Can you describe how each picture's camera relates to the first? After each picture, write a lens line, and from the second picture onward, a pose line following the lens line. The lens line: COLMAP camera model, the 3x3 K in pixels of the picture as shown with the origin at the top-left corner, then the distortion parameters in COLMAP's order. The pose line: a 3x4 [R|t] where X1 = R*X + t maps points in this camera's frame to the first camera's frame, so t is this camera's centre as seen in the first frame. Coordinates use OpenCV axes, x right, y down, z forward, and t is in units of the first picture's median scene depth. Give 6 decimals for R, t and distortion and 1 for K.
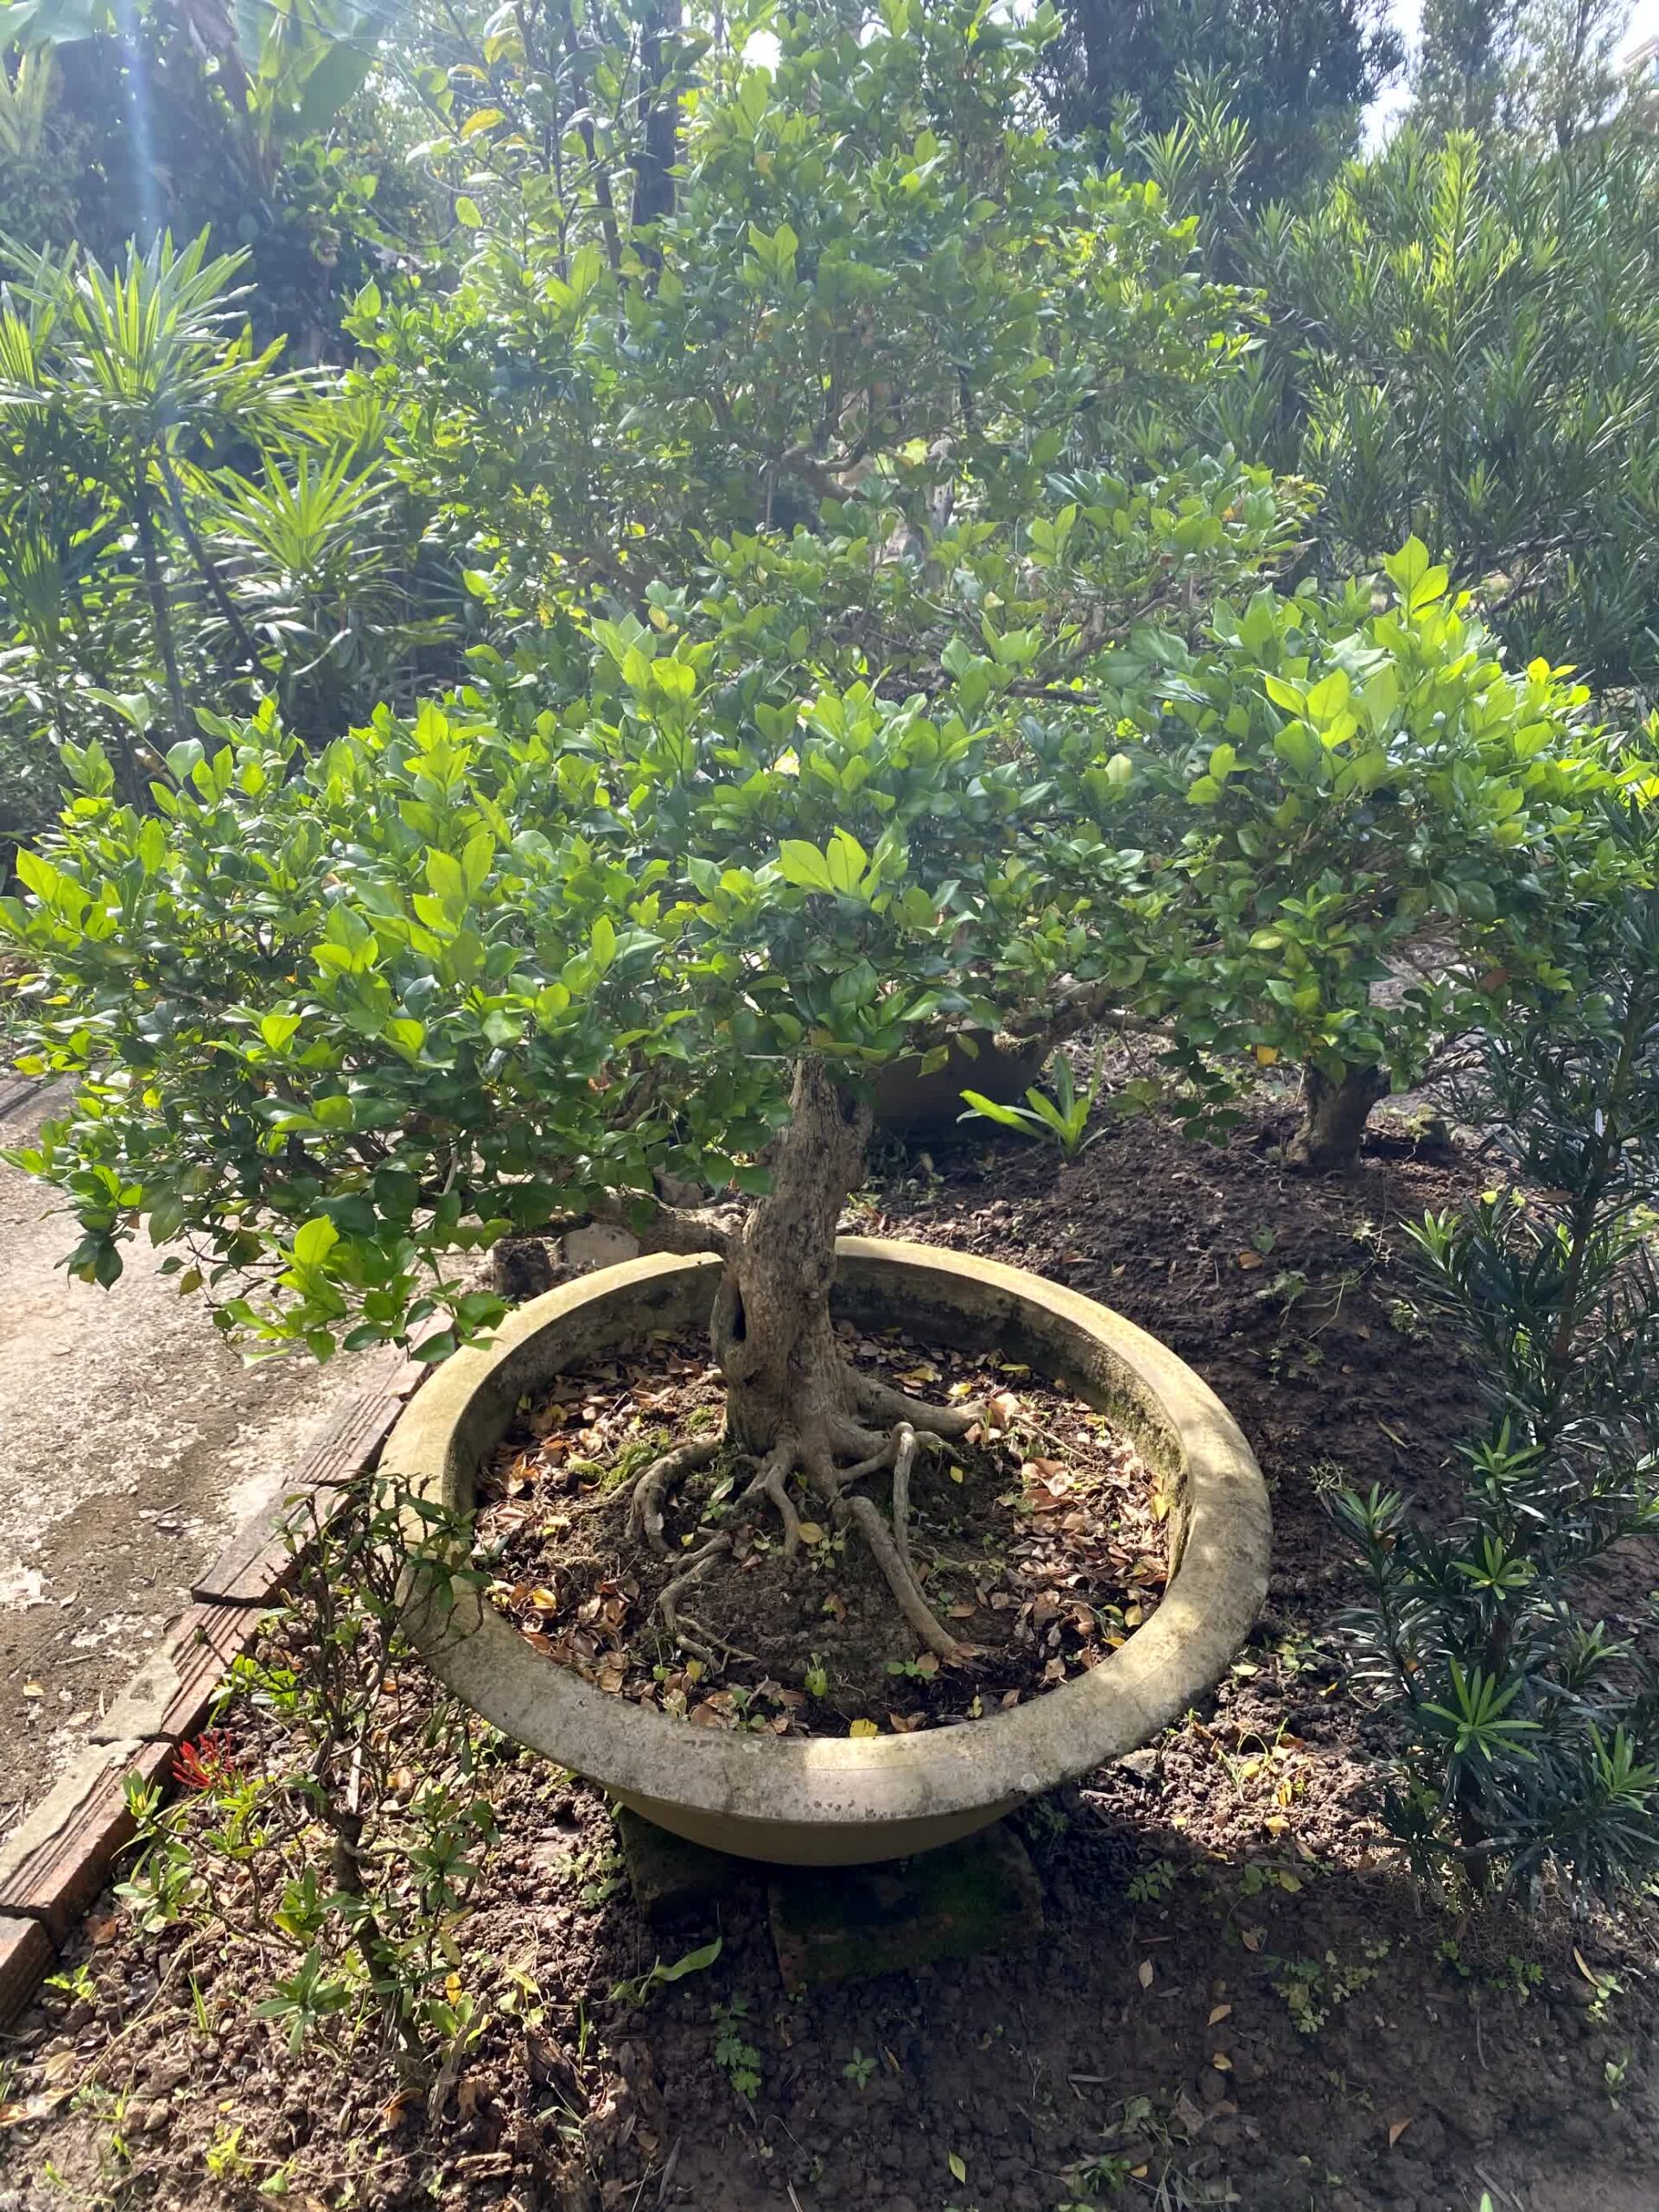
lens RADIAL K [[1709.8, 0, 843.9], [0, 1709.8, 1094.8], [0, 0, 1]] dist [0.010620, -0.009287]
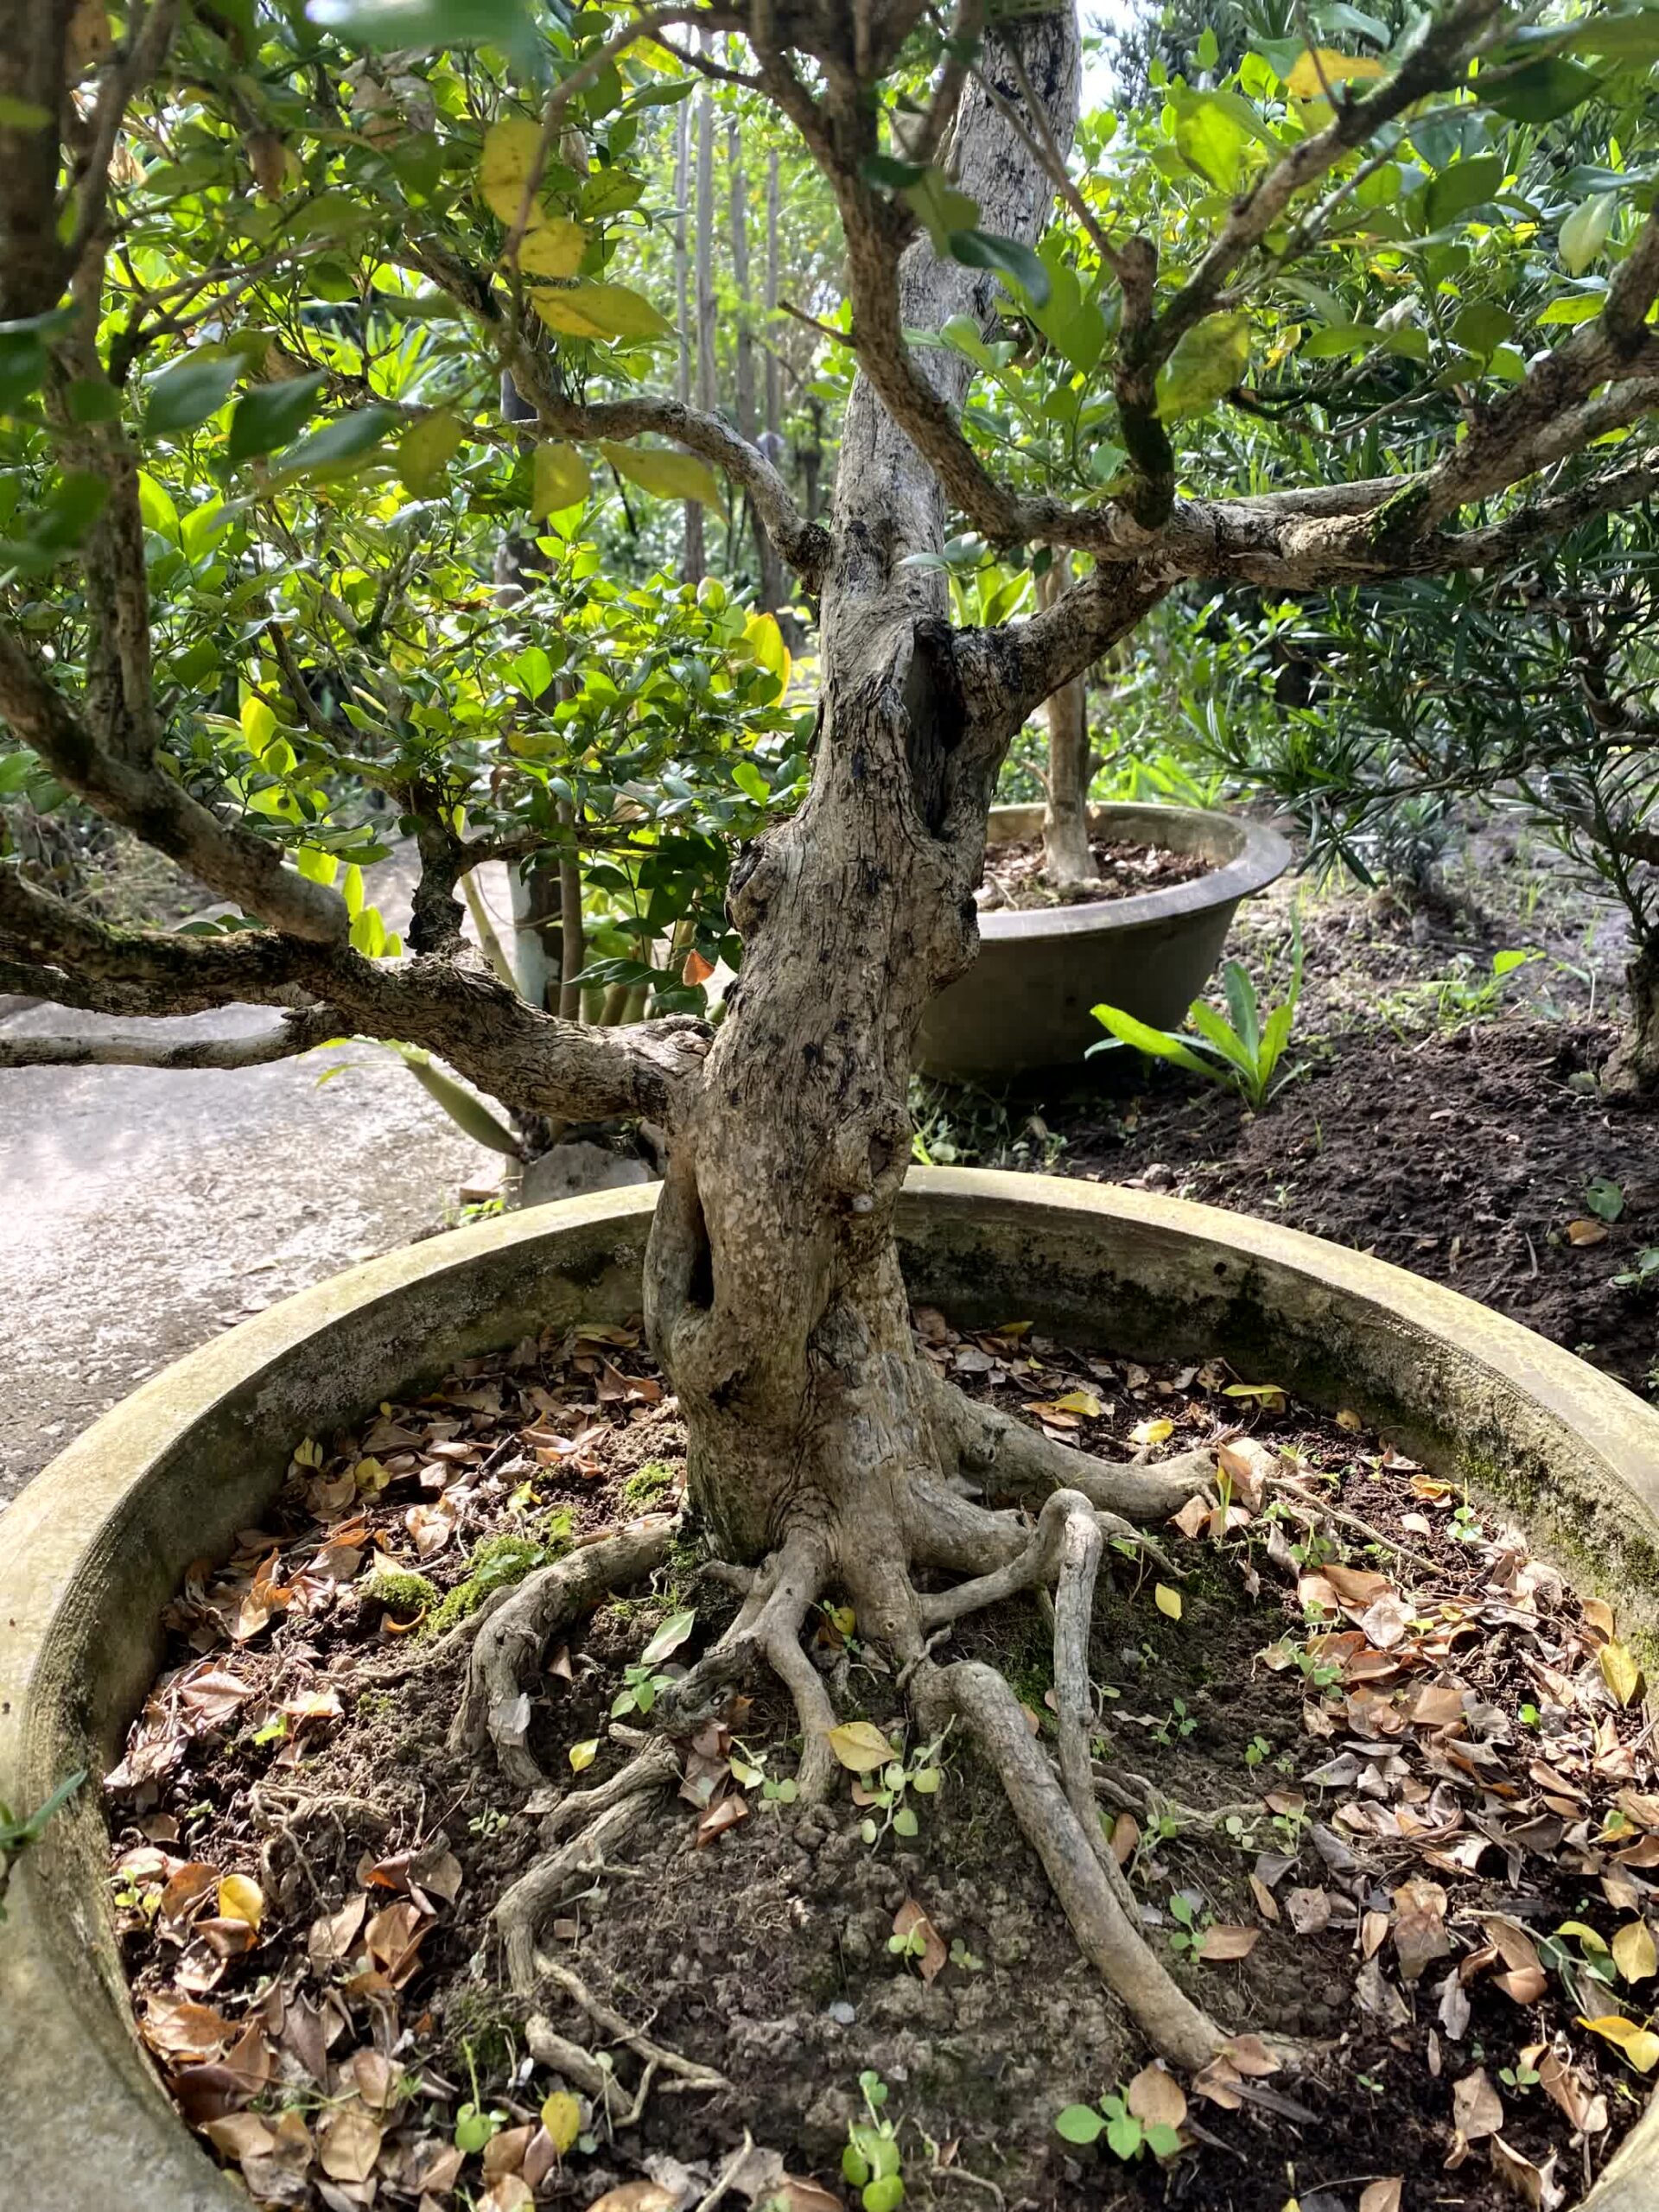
lens RADIAL K [[1686.0, 0, 820.1], [0, 1686.0, 1111.9], [0, 0, 1]] dist [-0.030217, 0.013568]
pose [[0.998286, -0.013078, -0.057050, -0.003288], [0.010645, 0.999029, -0.042743, 0.109902], [0.057553, 0.042063, 0.997456, 0.548172]]
